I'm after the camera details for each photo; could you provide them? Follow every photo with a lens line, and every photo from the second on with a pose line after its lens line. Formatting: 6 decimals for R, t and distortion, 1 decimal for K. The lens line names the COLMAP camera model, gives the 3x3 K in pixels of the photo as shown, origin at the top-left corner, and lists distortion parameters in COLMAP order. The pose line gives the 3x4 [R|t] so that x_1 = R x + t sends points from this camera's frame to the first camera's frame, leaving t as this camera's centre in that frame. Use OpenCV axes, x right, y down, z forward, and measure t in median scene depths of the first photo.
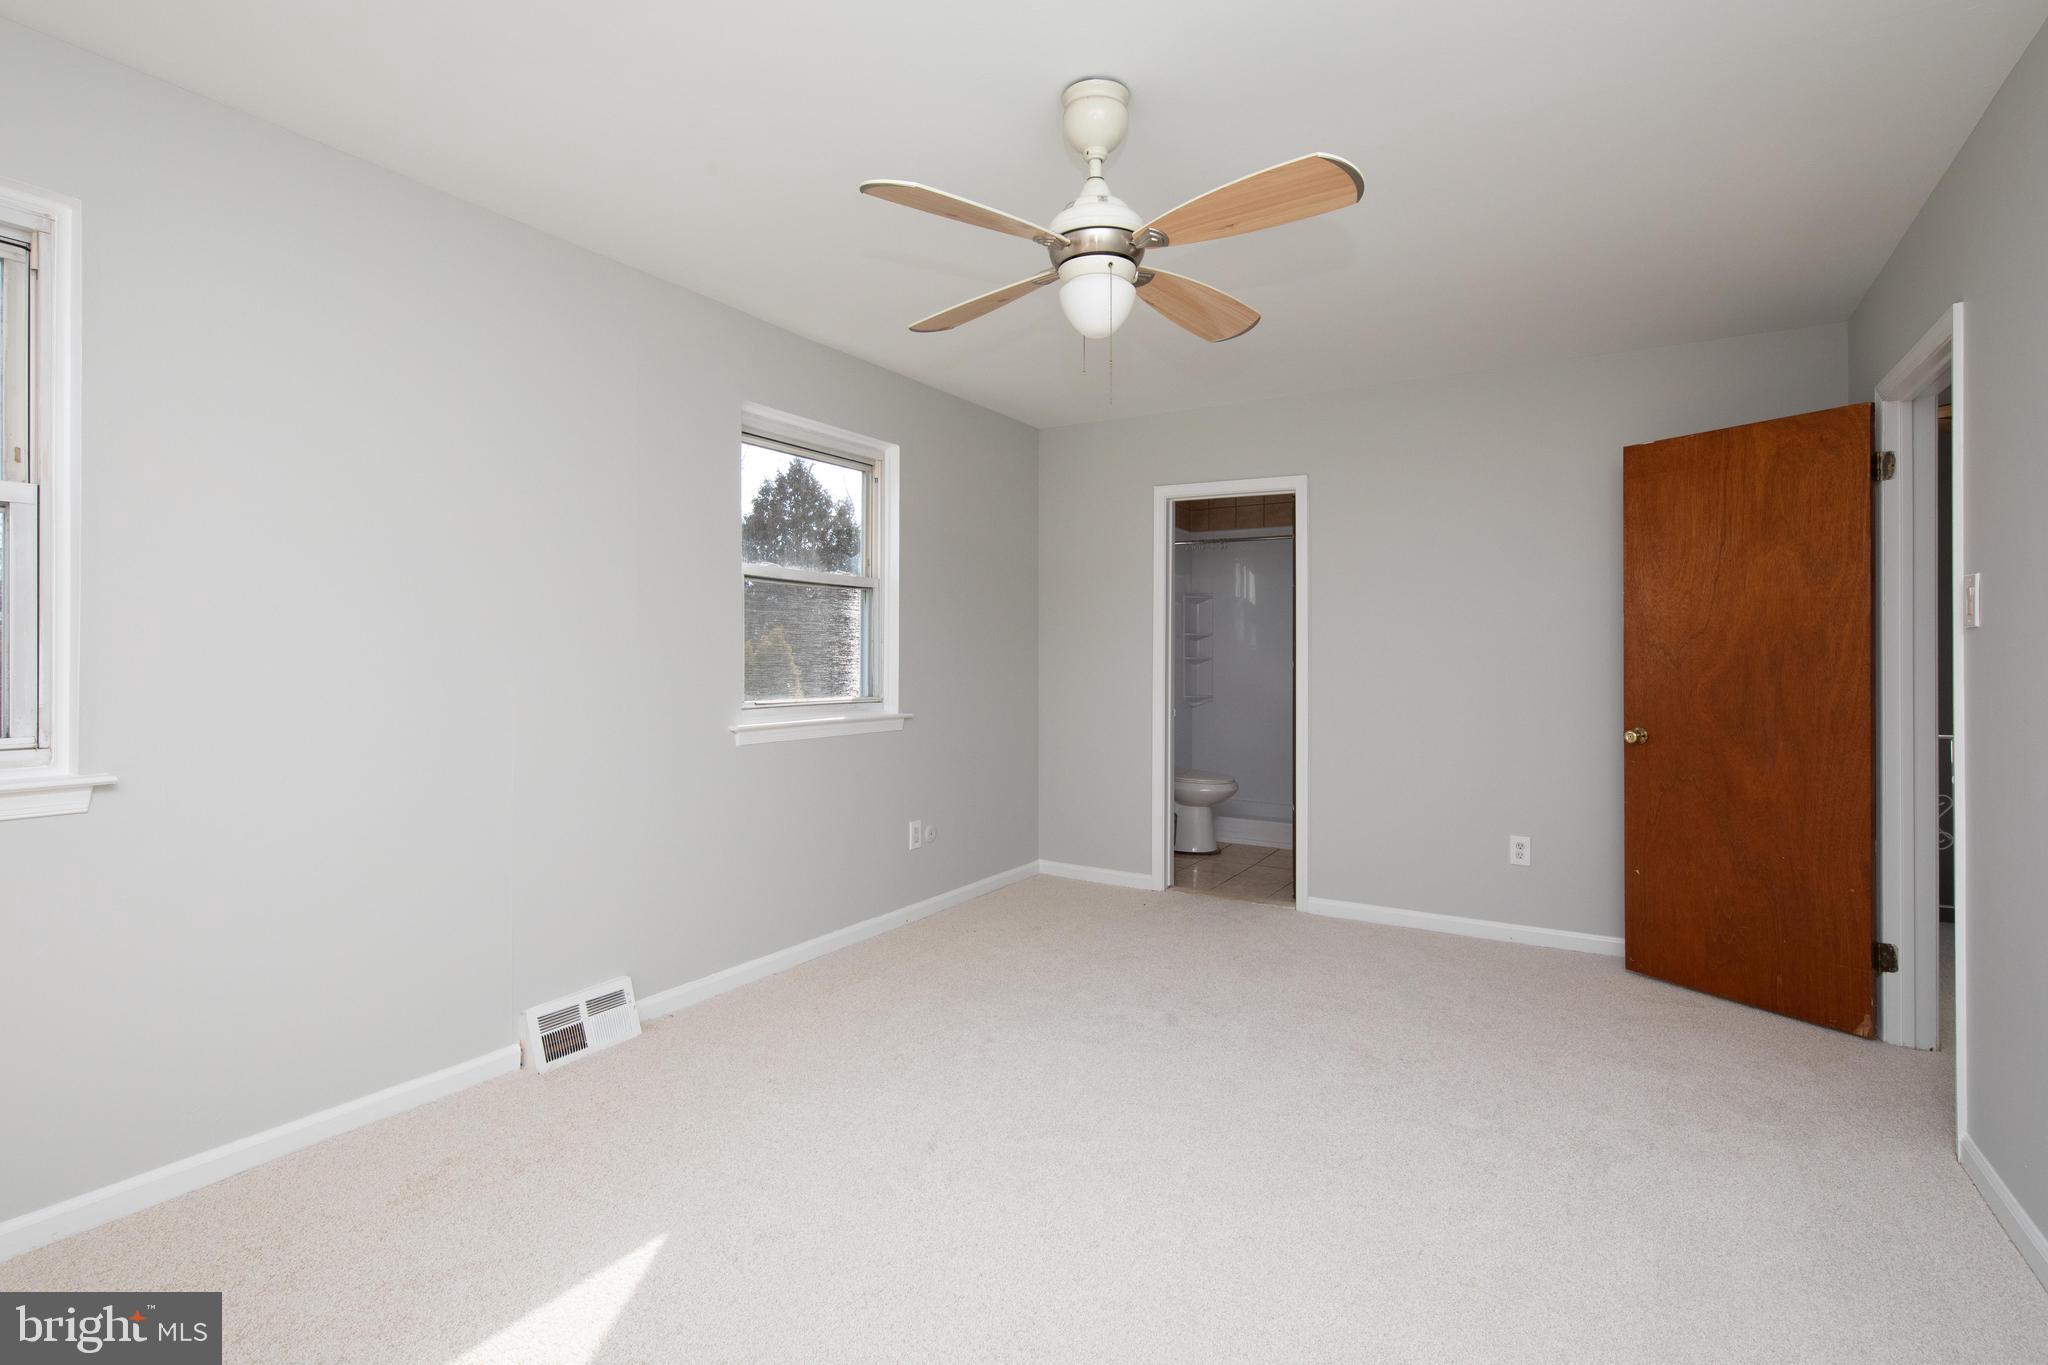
lens RADIAL K [[954.6, 0, 1032.0], [0, 954.6, 662.7], [0, 0, 1]] dist [0.007757, -0.002305]
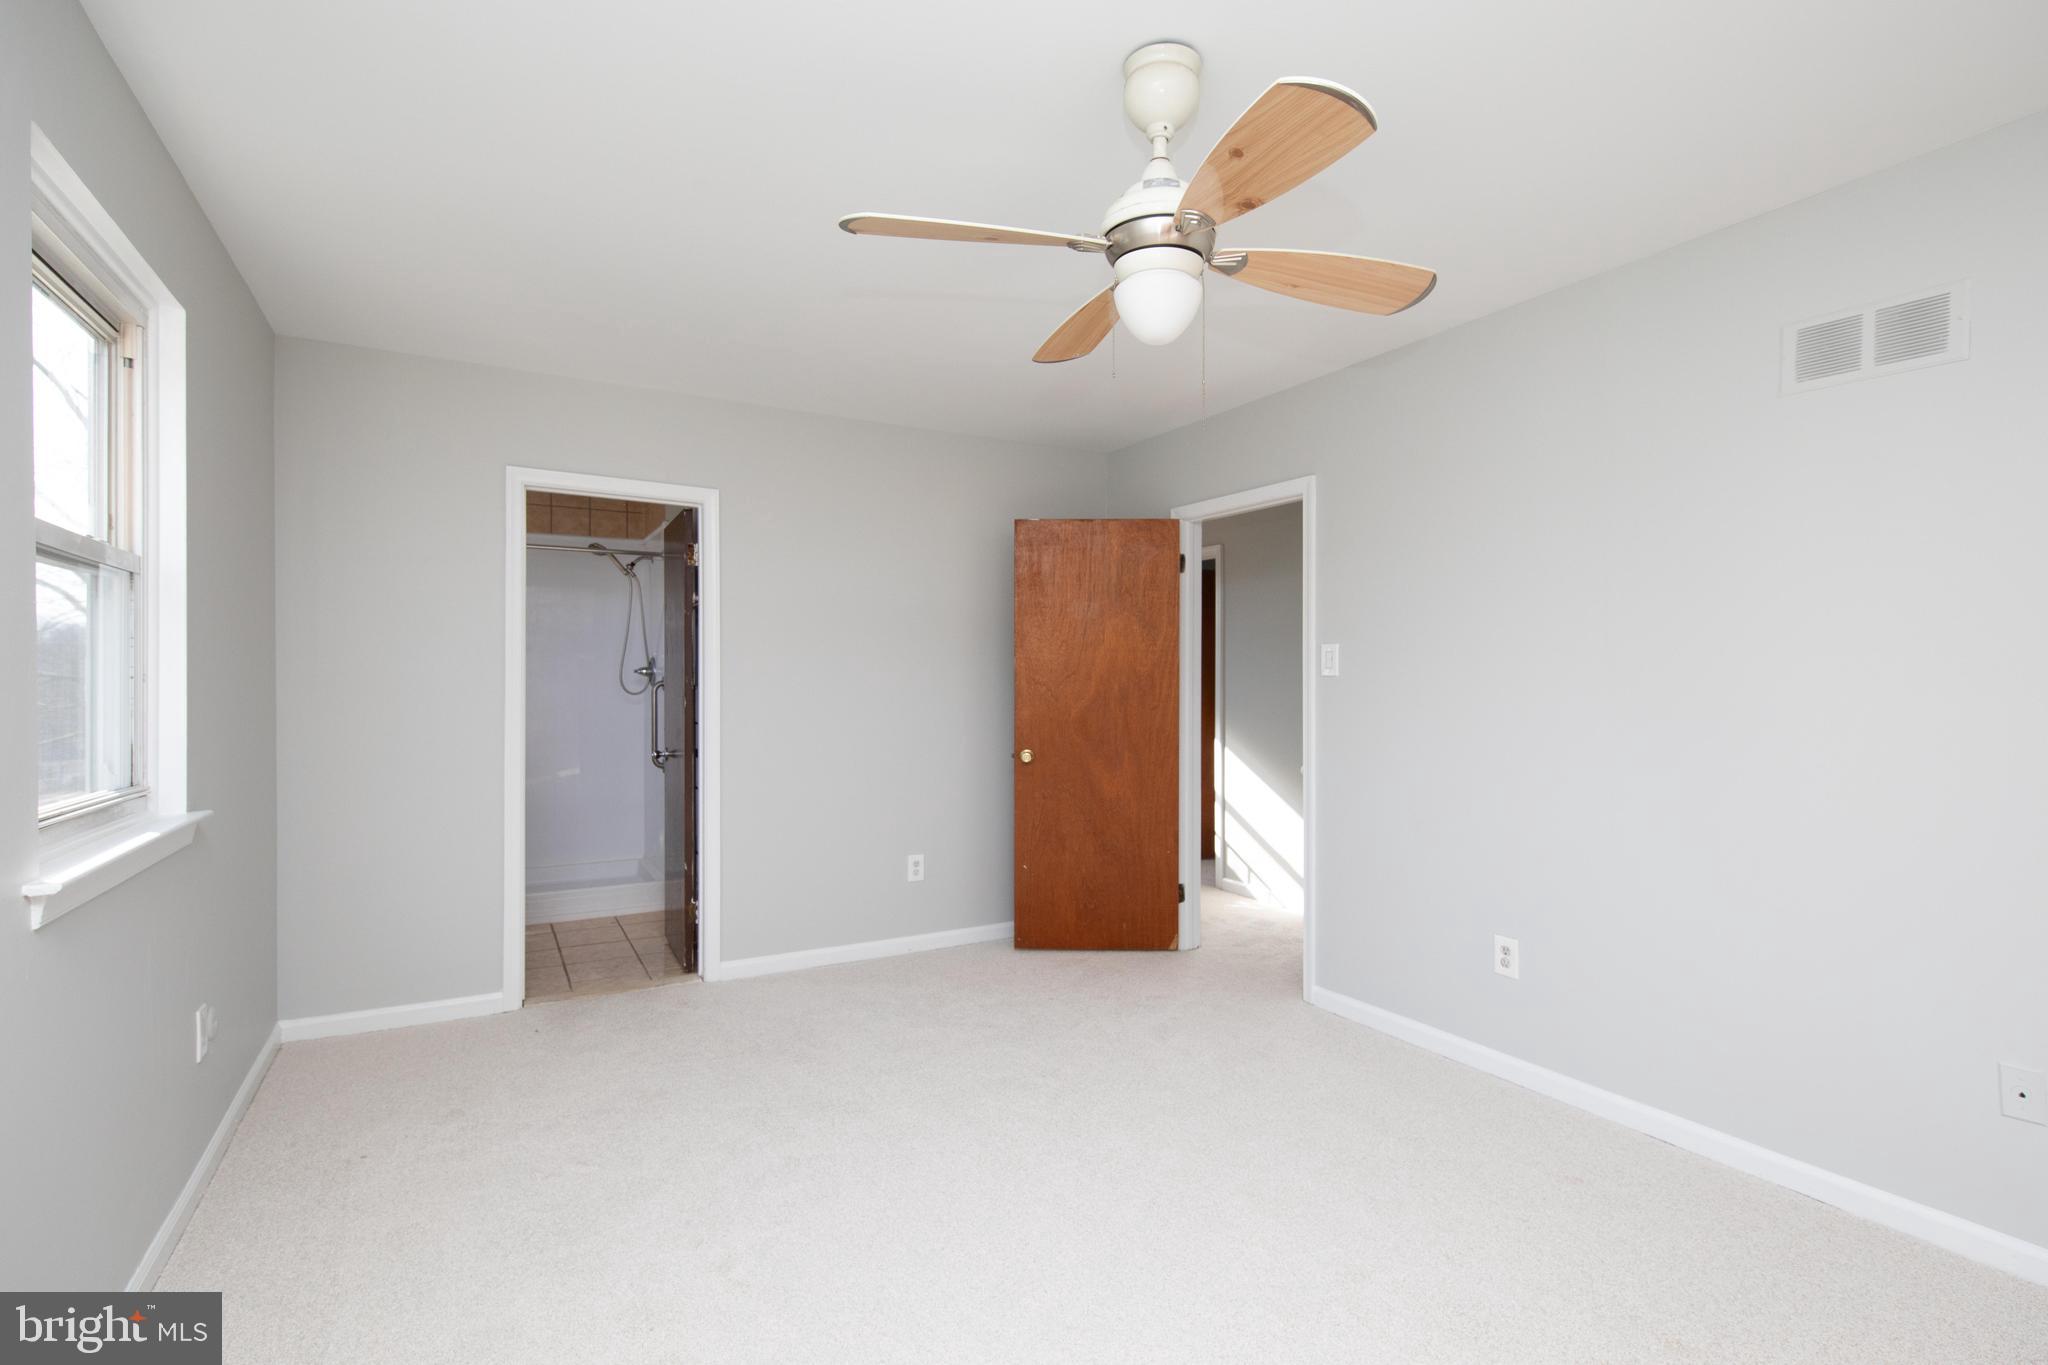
lens RADIAL K [[954.6, 0, 1031.1], [0, 954.6, 697.0], [0, 0, 1]] dist [0.007757, -0.002305]
pose [[0.504106, -0.018570, 0.863442, -0.433243], [0.007491, 0.999825, 0.017130, -0.021344], [-0.863610, -0.002167, 0.504157, 0.386824]]
